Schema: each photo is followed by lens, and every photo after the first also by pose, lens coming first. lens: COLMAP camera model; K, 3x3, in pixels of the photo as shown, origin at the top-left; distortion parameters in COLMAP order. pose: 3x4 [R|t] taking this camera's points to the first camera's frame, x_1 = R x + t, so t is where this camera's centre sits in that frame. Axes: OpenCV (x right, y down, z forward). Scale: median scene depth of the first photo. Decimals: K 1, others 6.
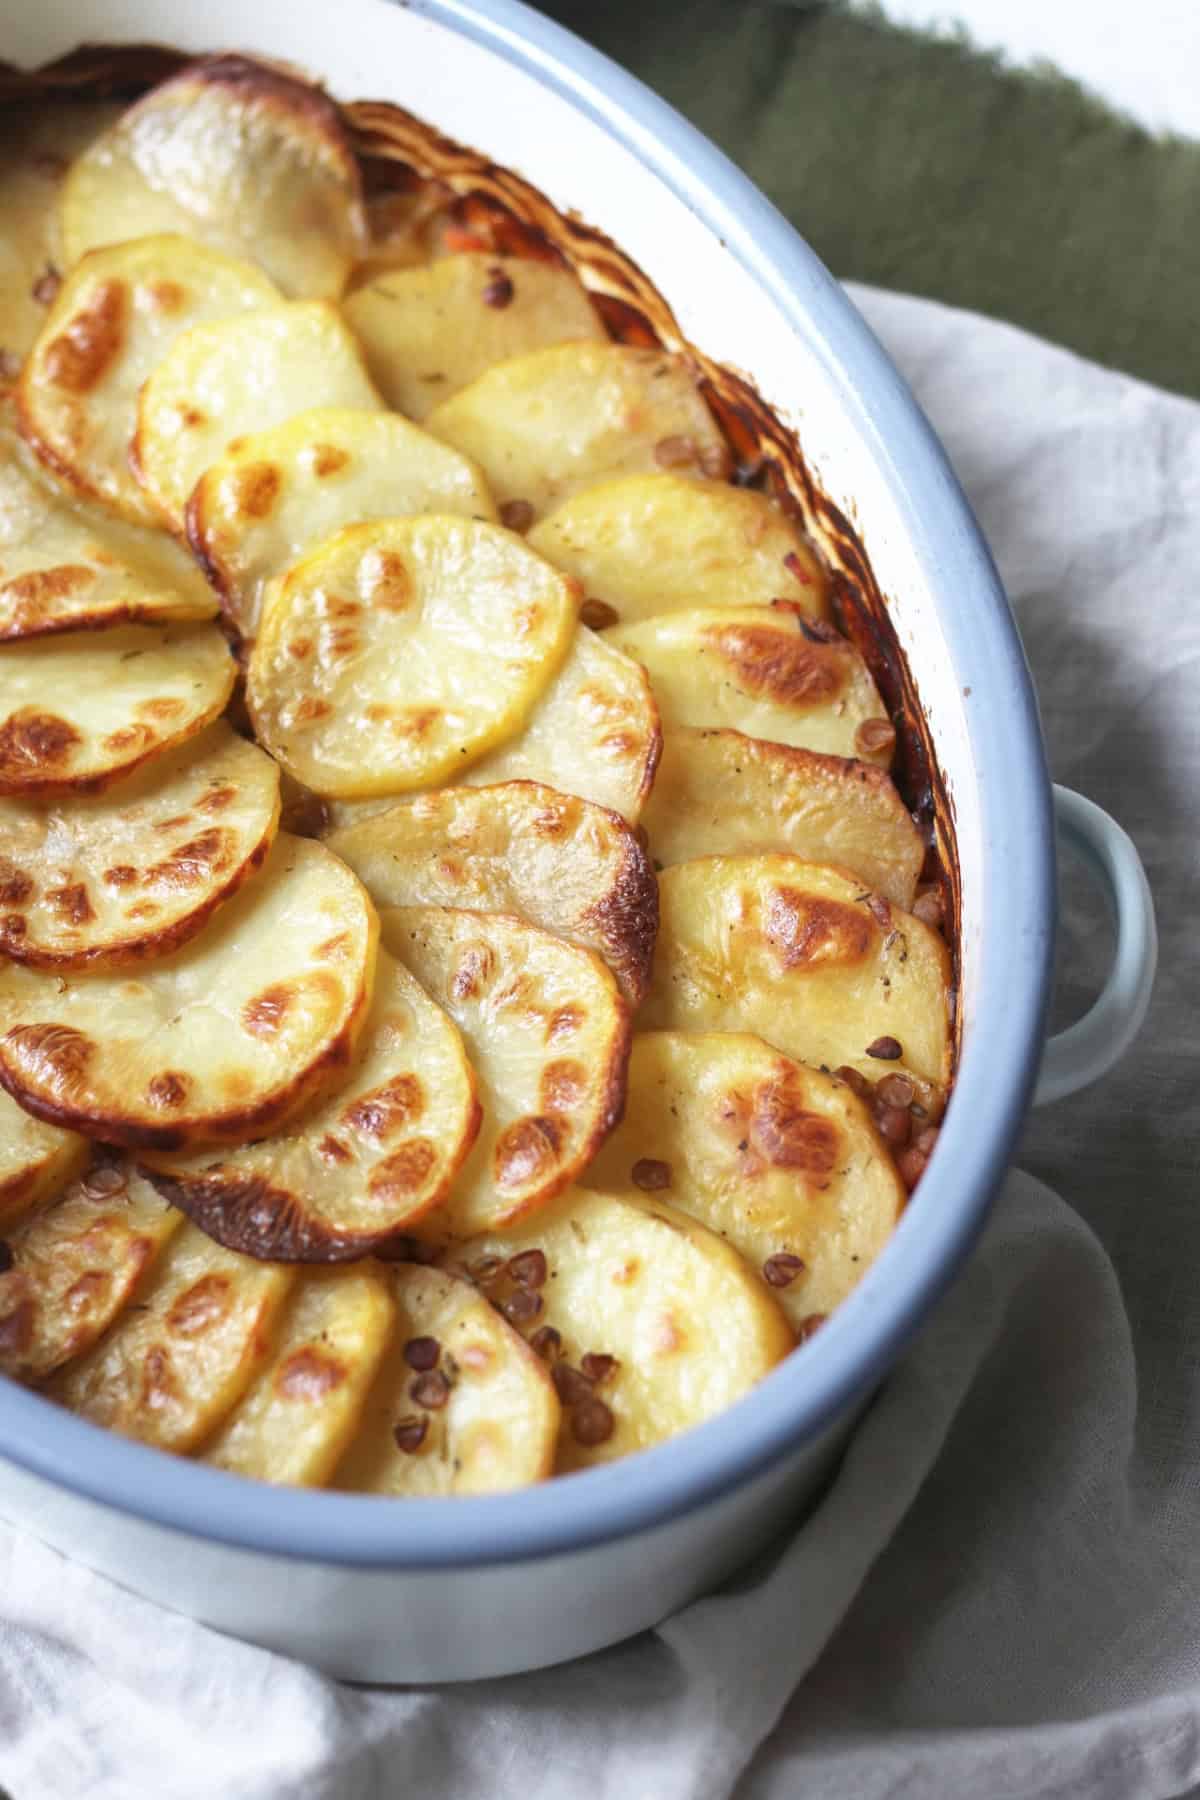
lens RADIAL K [[4479.9, 0, 596.3], [0, 4479.9, 916.8], [0, 0, 1]] dist [-0.070288, 0.000000]
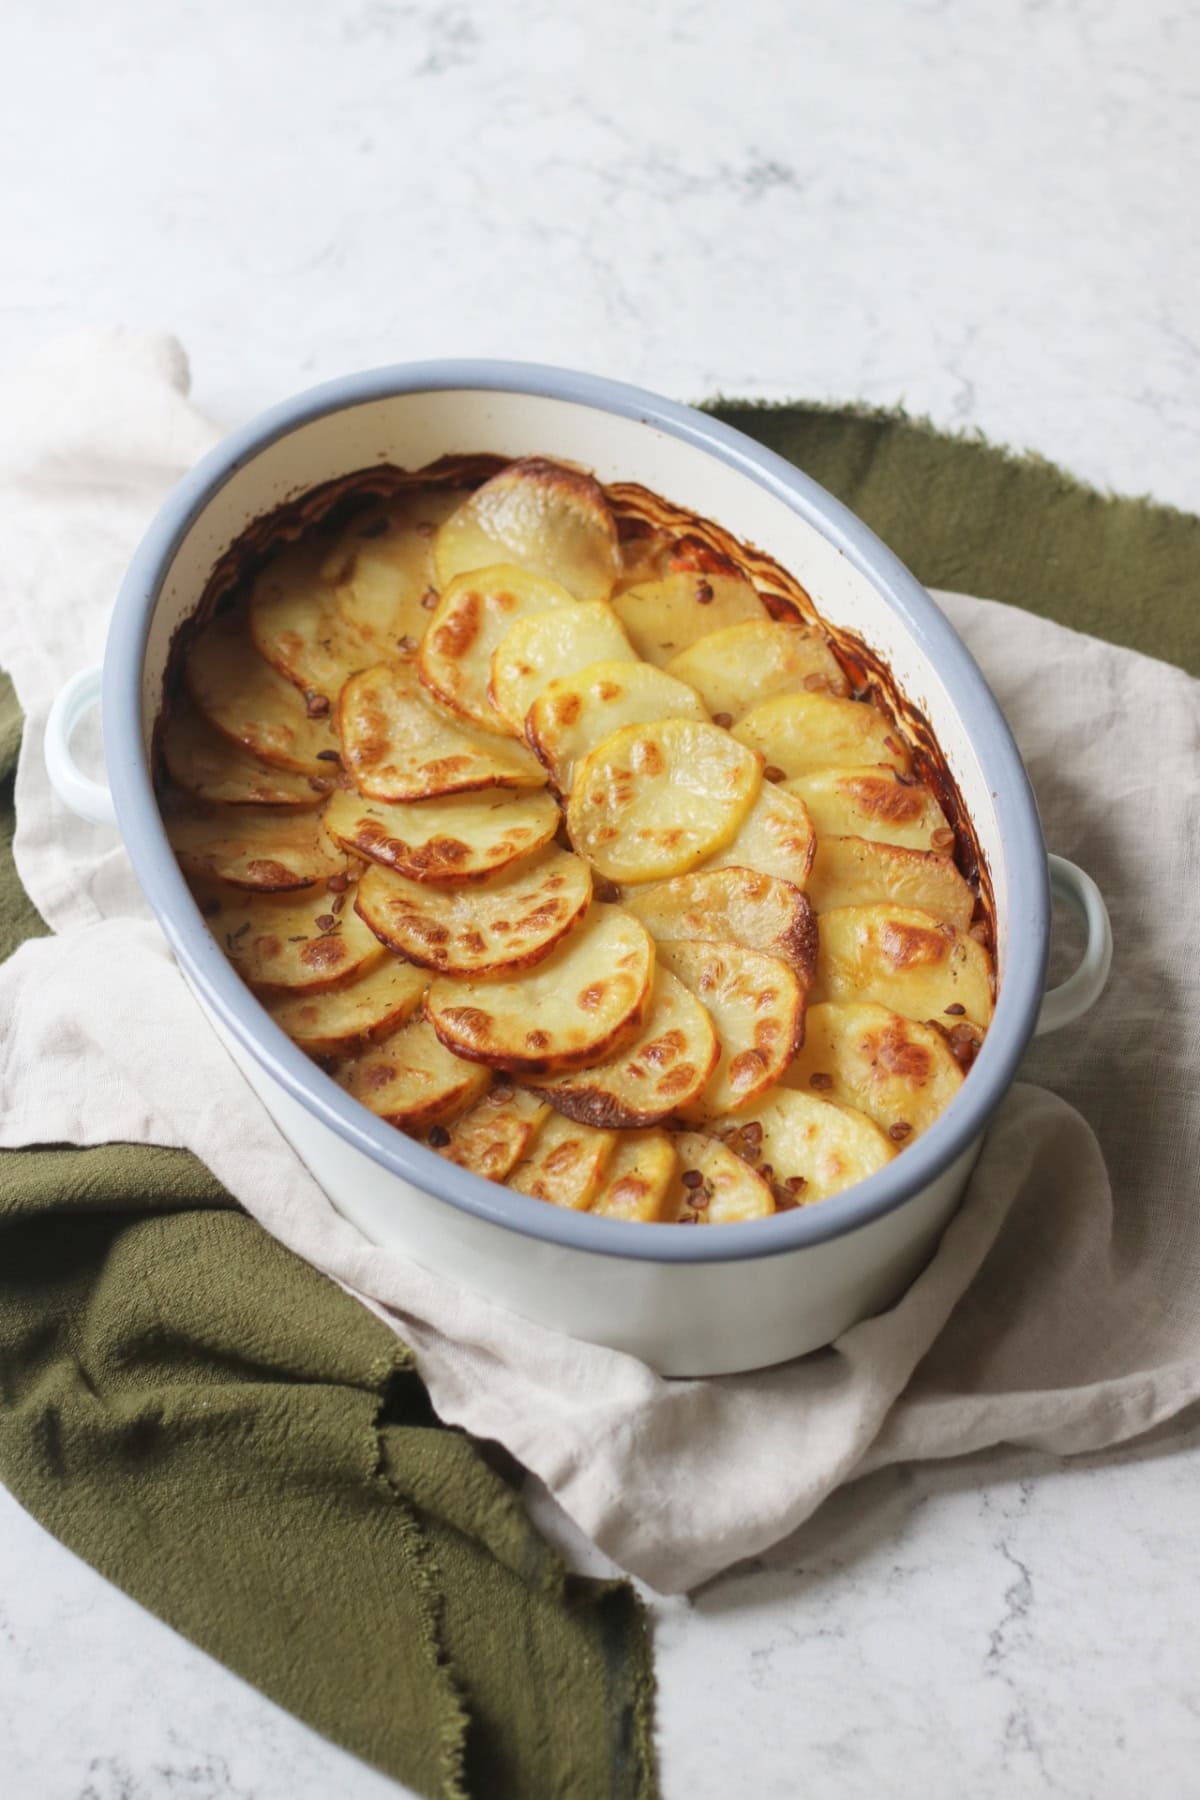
lens RADIAL K [[4479.9, 0, 605.2], [0, 4479.9, 891.9], [0, 0, 1]] dist [-0.070288, 0.000000]
pose [[0.999457, -0.030644, -0.012127, -0.044785], [0.028886, 0.991707, -0.125230, 0.187827], [0.015864, 0.124812, 0.992054, -0.670260]]
